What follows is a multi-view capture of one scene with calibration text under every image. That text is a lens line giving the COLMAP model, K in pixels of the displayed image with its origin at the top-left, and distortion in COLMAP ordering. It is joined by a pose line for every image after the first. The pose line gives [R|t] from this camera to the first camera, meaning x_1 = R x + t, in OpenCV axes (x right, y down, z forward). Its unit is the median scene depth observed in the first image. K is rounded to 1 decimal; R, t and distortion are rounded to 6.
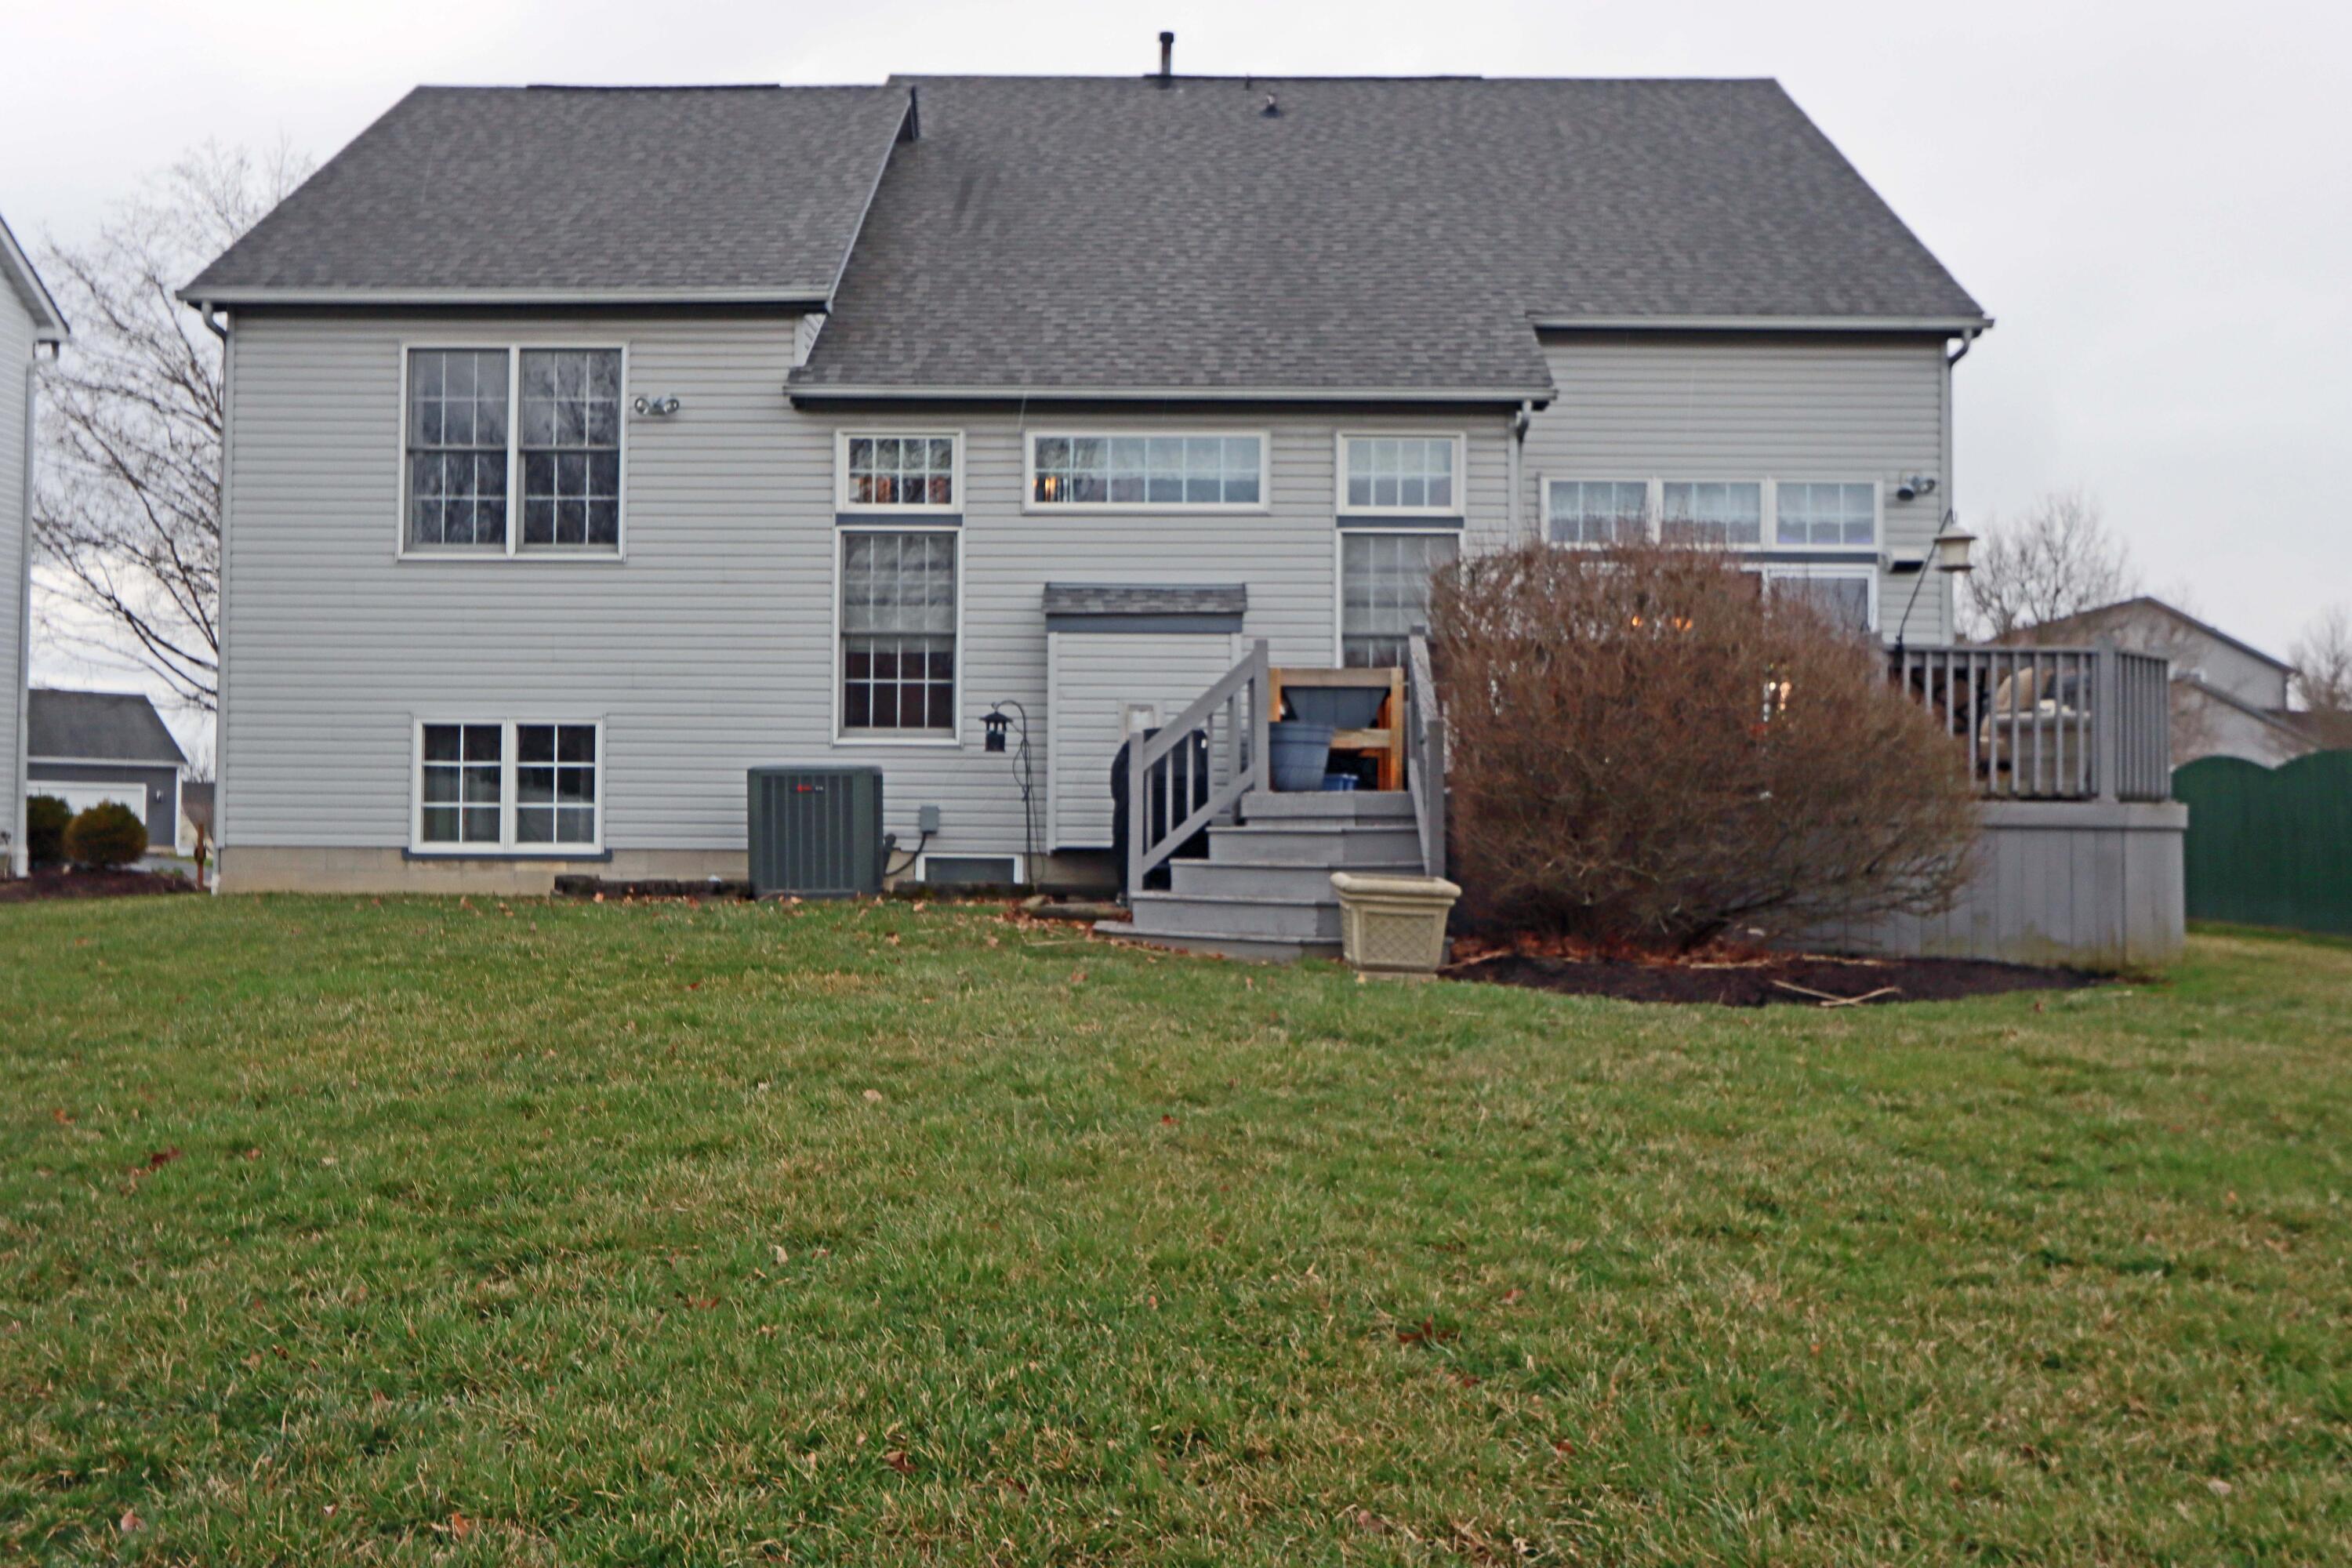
lens RADIAL K [[2293.9, 0, 1177.2], [0, 2293.9, 788.8], [0, 0, 1]] dist [0.022138, 0.000000]
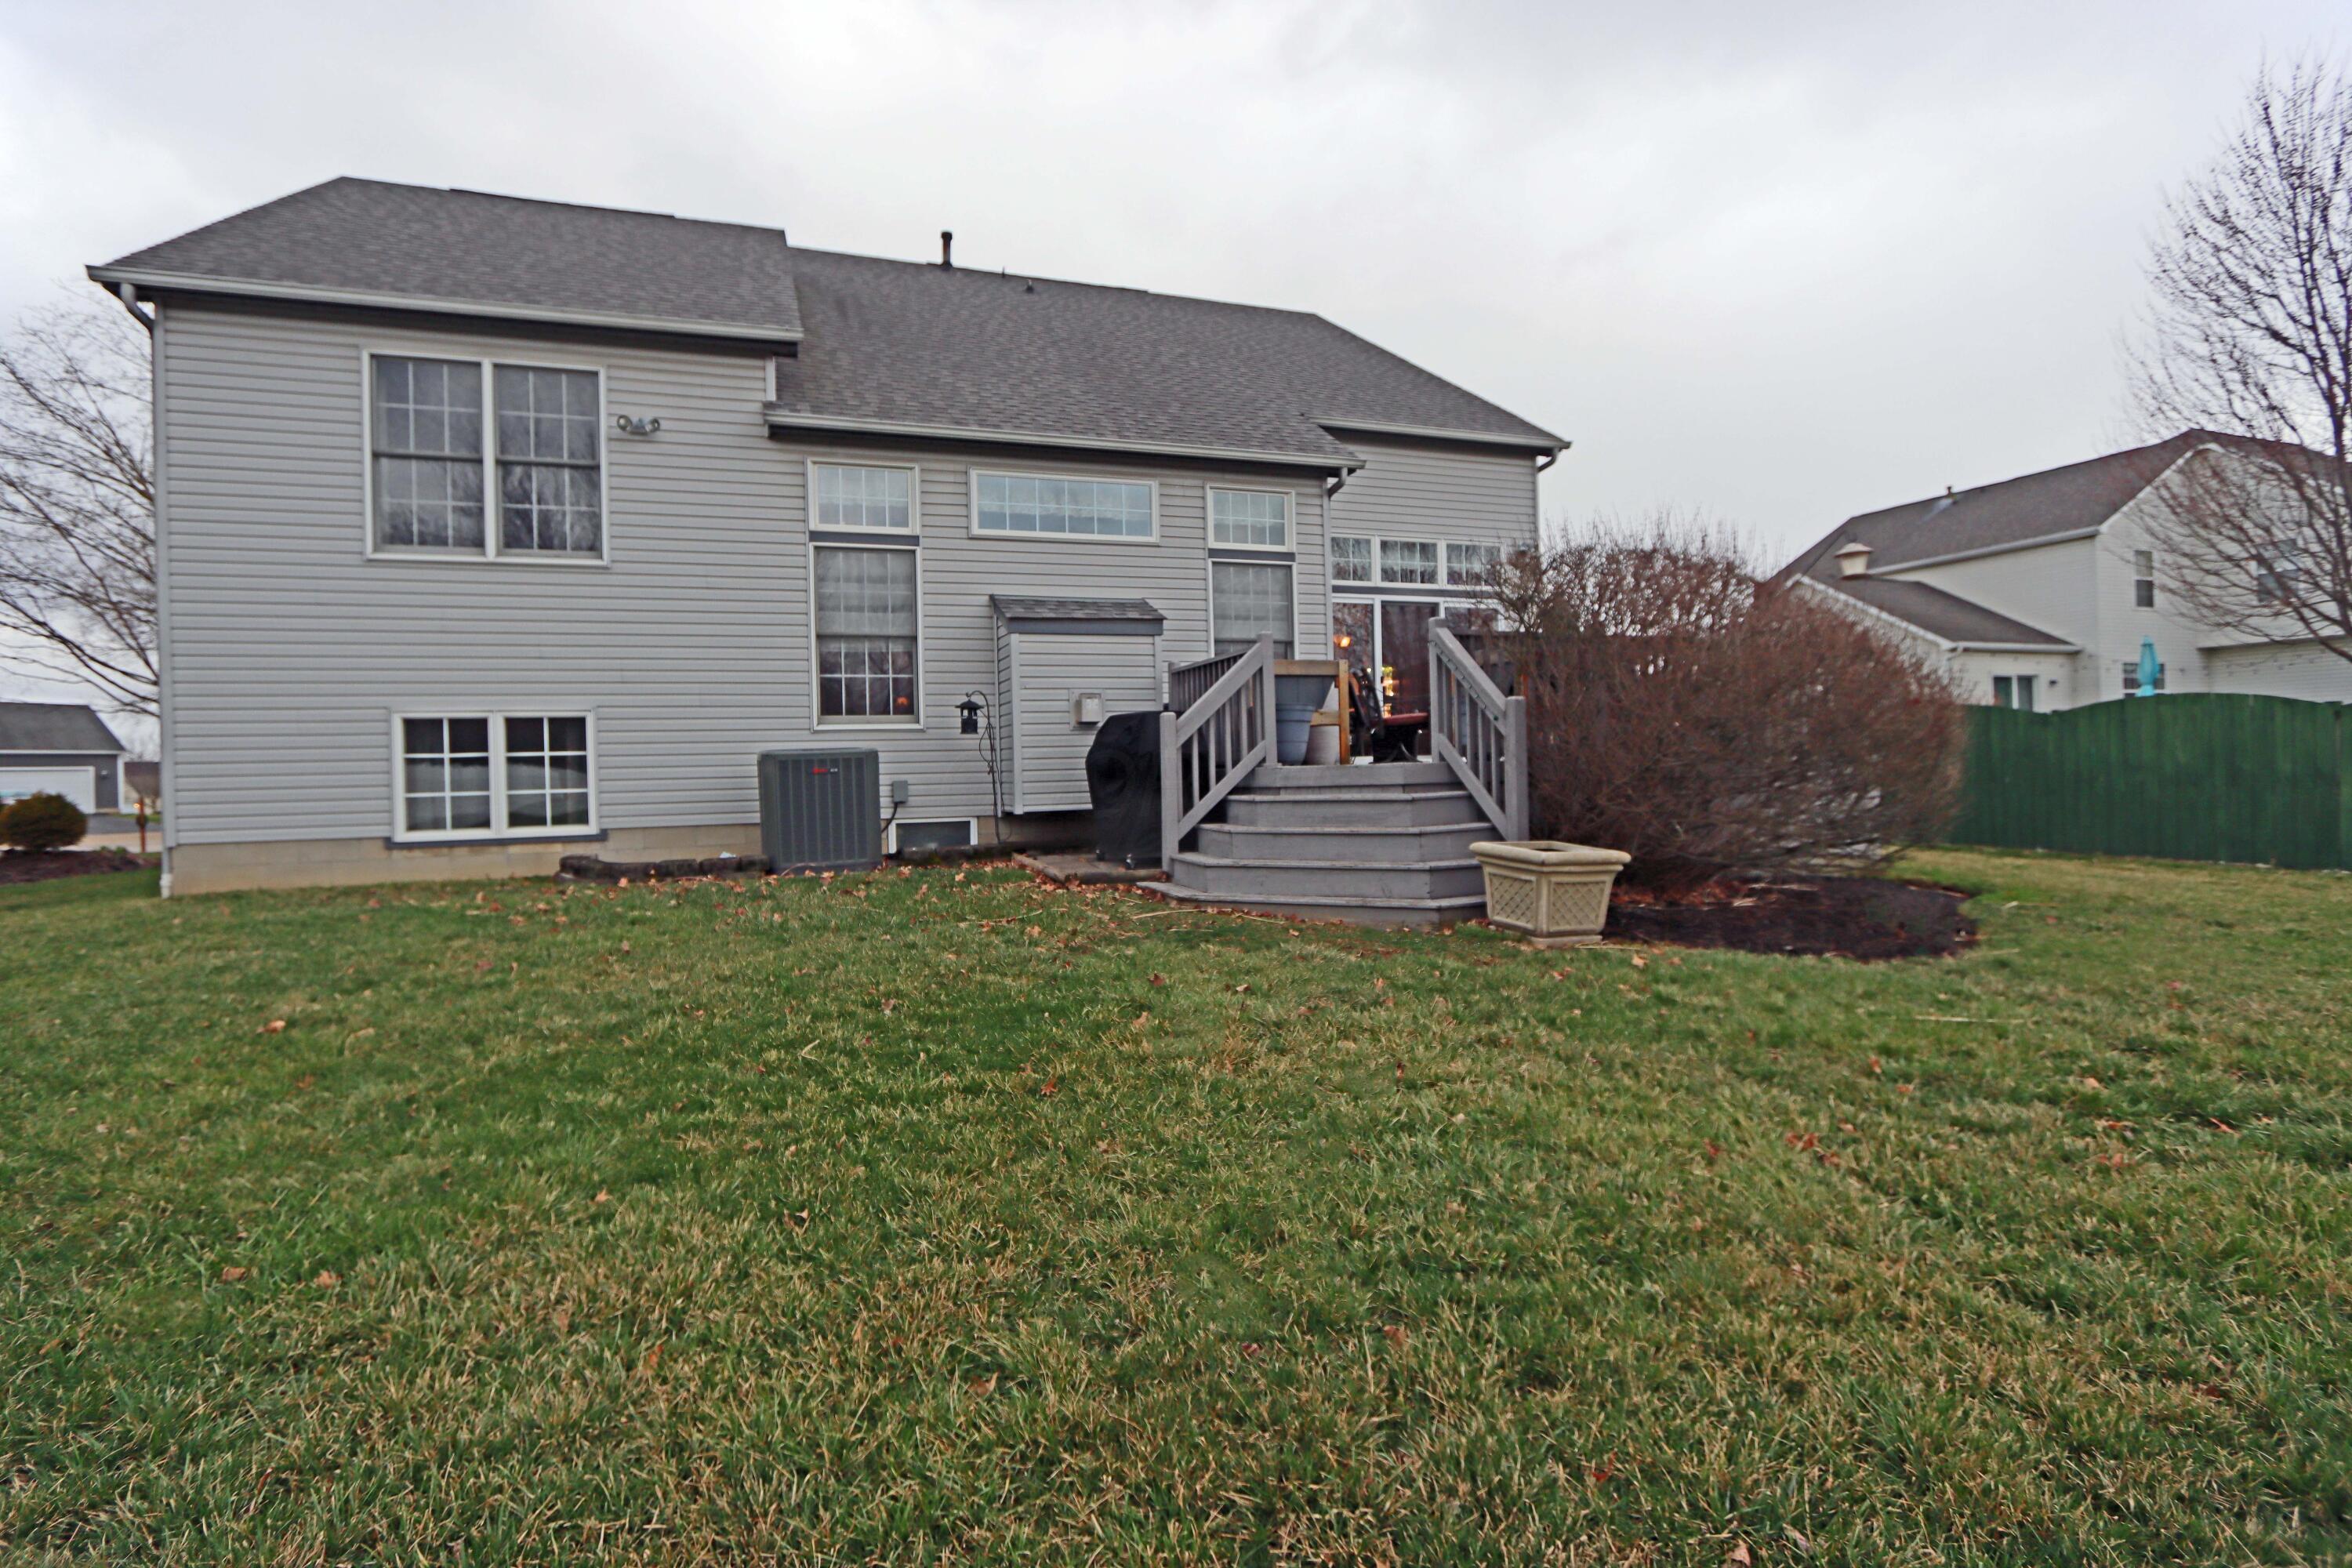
lens RADIAL K [[1120.4, 0, 1173.3], [0, 1120.4, 776.8], [0, 0, 1]] dist [-0.007123, 0.000196]
pose [[0.939851, -0.032502, 0.340036, -0.172405], [0.022929, 0.999220, 0.032135, -0.009879], [-0.340815, -0.022406, 0.939863, 0.404251]]
